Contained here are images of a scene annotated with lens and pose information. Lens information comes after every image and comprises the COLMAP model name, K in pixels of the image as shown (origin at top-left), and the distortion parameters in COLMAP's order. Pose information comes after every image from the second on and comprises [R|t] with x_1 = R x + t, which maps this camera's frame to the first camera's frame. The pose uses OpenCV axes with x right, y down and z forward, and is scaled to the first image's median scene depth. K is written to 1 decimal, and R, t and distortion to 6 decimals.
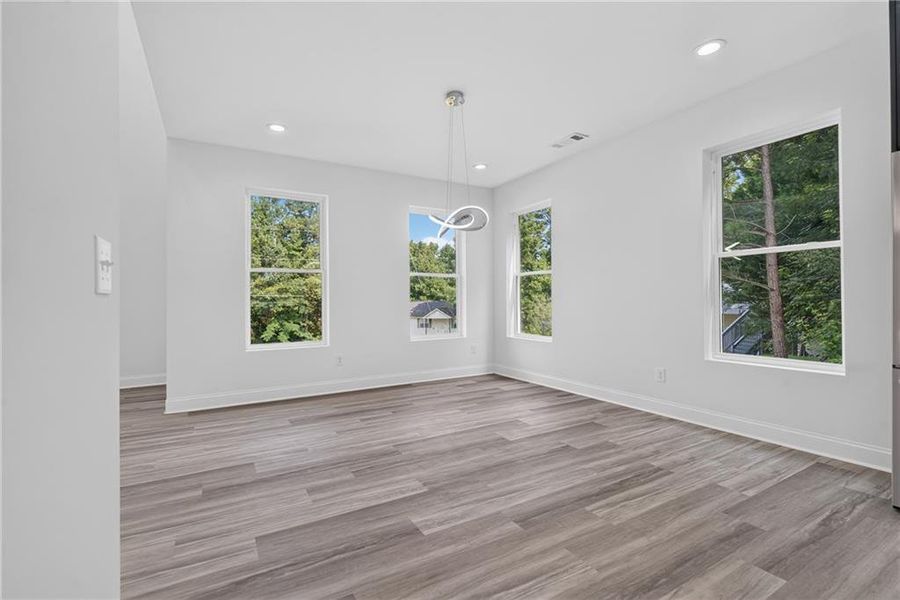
lens RADIAL K [[405.9, 0, 446.1], [0, 405.9, 301.9], [0, 0, 1]] dist [0.005171, -0.001737]
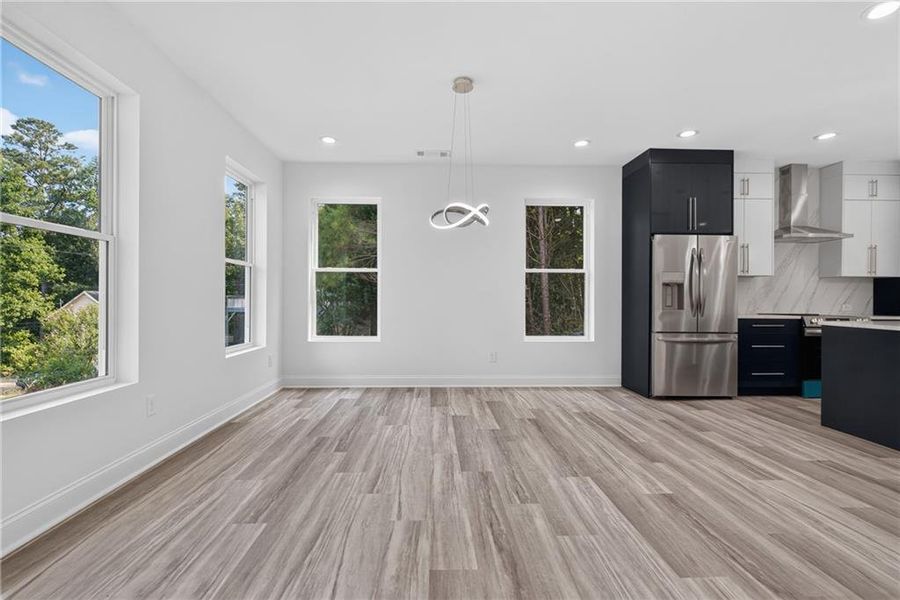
lens RADIAL K [[405.9, 0, 447.2], [0, 405.9, 303.7], [0, 0, 1]] dist [0.005171, -0.001737]
pose [[0.464782, 0.004162, 0.885415, -0.780352], [-0.006340, 0.999979, -0.001373, 0.007882], [-0.885403, -0.004975, 0.464798, 0.560208]]
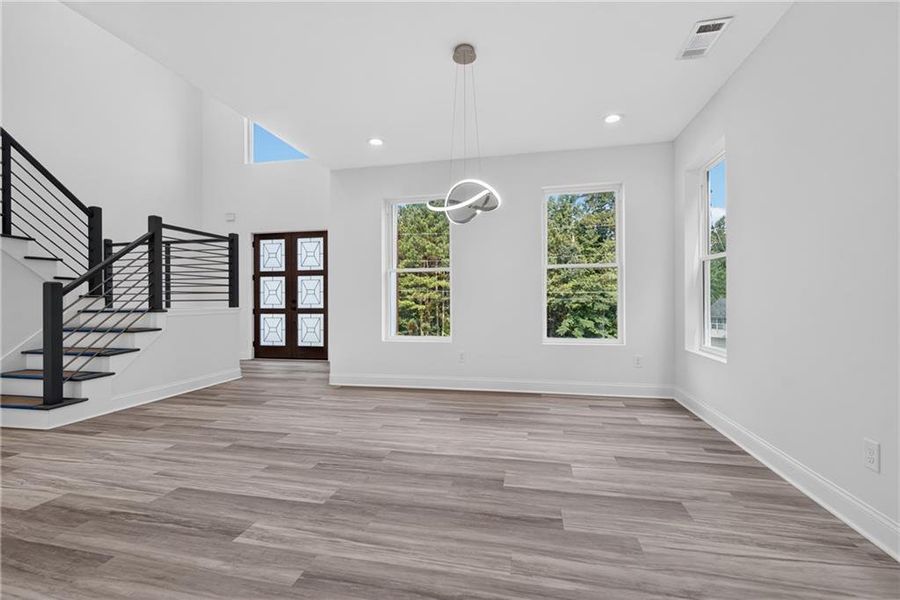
lens RADIAL K [[405.9, 0, 445.0], [0, 405.9, 297.6], [0, 0, 1]] dist [0.005171, -0.001737]
pose [[0.735794, 0.001028, -0.677204, 0.524548], [-0.002198, 0.999997, -0.000870, -0.001822], [0.677202, 0.002129, 0.735794, 0.341144]]
